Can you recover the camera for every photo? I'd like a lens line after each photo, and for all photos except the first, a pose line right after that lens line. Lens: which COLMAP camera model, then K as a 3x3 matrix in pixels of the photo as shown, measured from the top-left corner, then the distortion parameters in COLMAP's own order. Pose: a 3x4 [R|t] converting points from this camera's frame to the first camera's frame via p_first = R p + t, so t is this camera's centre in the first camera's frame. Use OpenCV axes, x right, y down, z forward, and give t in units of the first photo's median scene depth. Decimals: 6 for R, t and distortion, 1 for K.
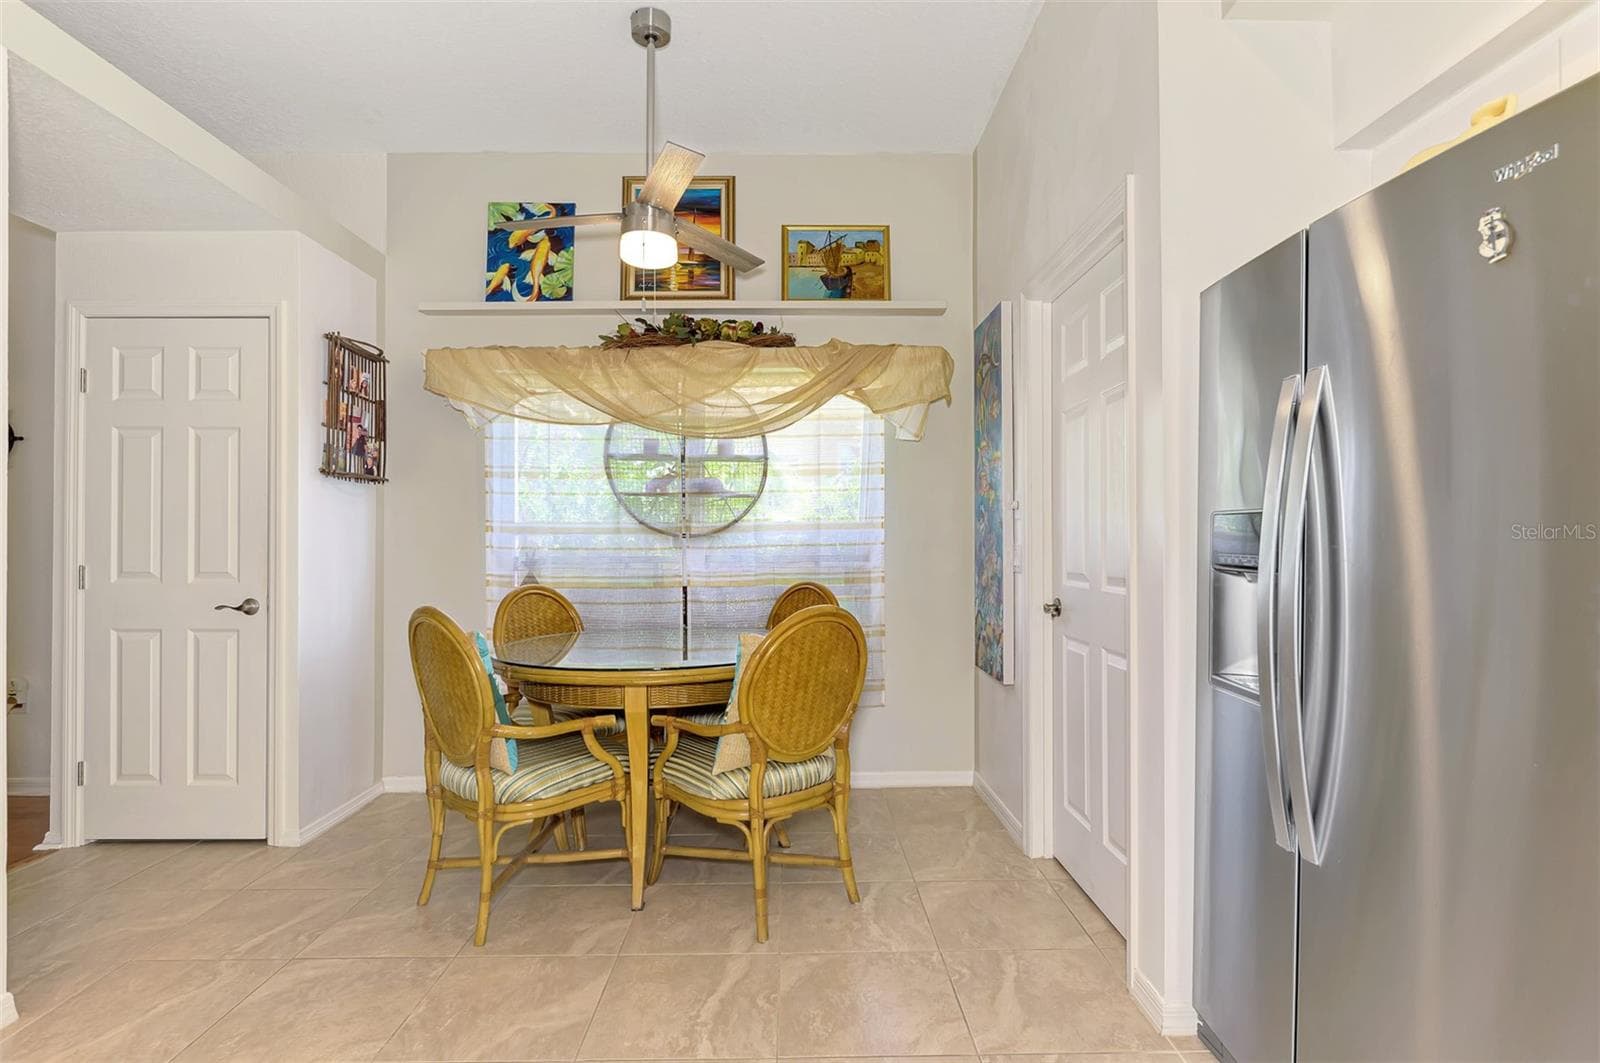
lens RADIAL K [[790.9, 0, 800.0], [0, 790.9, 531.5], [0, 0, 1]] dist [-0.003886, -0.000707]
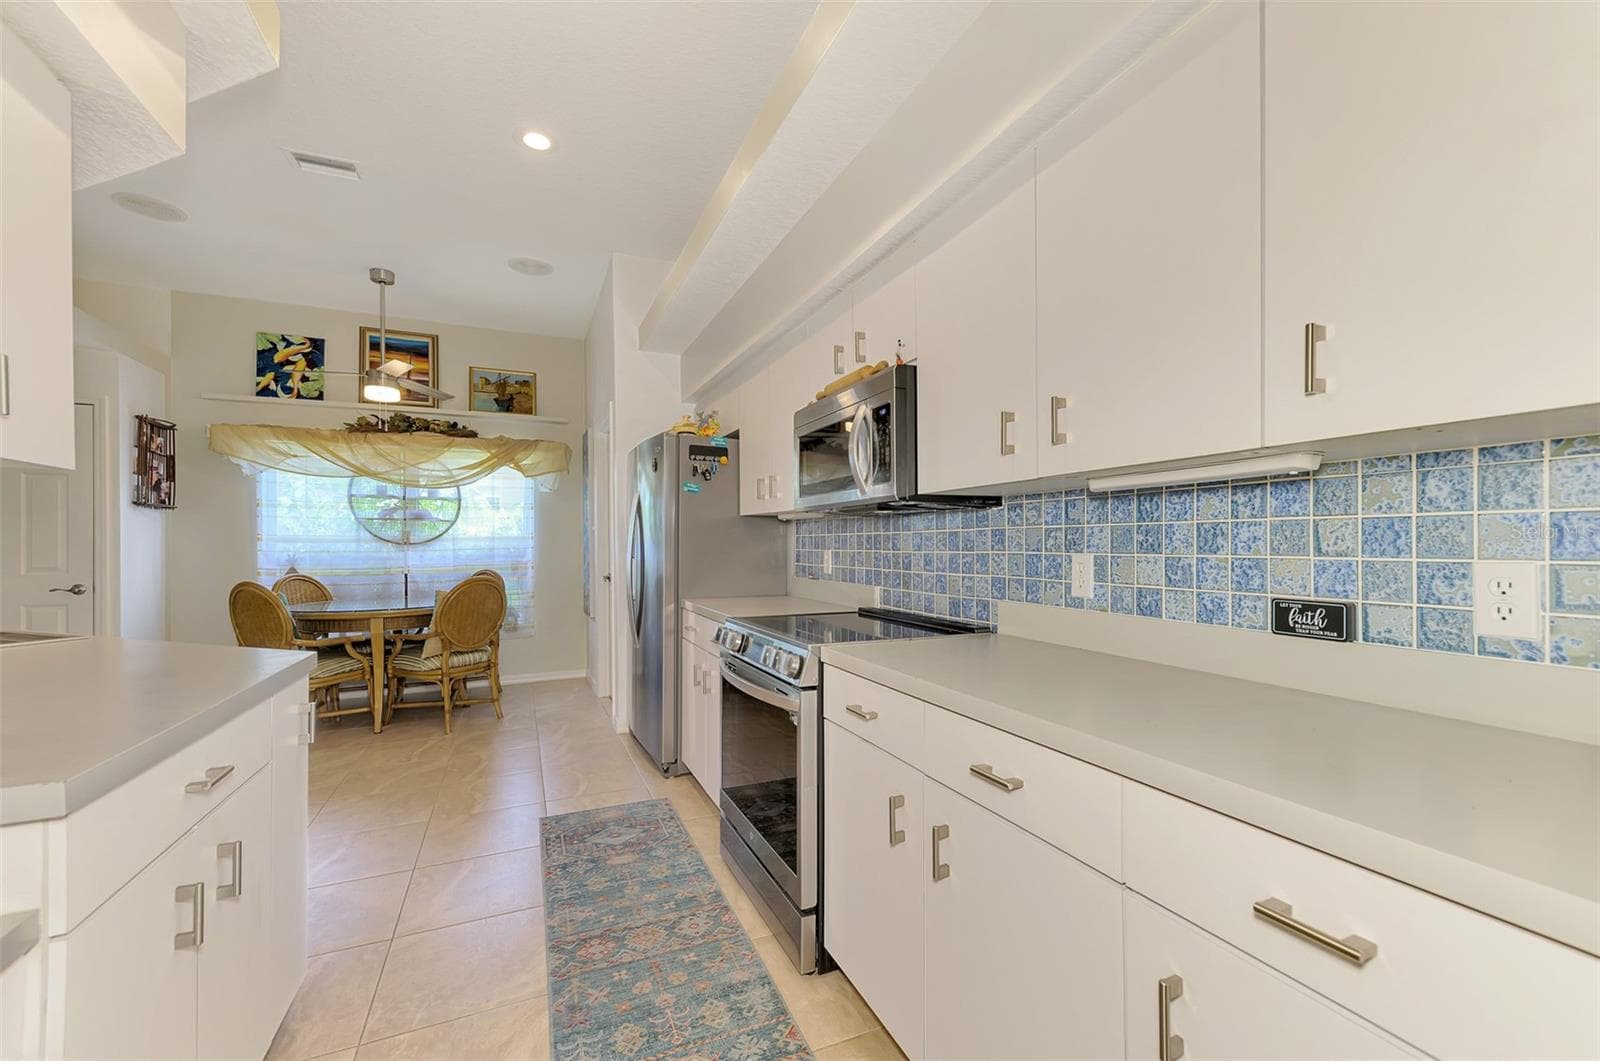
lens RADIAL K [[644.5, 0, 801.6], [0, 644.5, 547.9], [0, 0, 1]] dist [0.018207, -0.000192]
pose [[0.920025, -0.001976, 0.391856, 0.093040], [-0.003982, 0.999888, 0.014392, -0.009478], [-0.391840, -0.014801, 0.919914, -0.632659]]
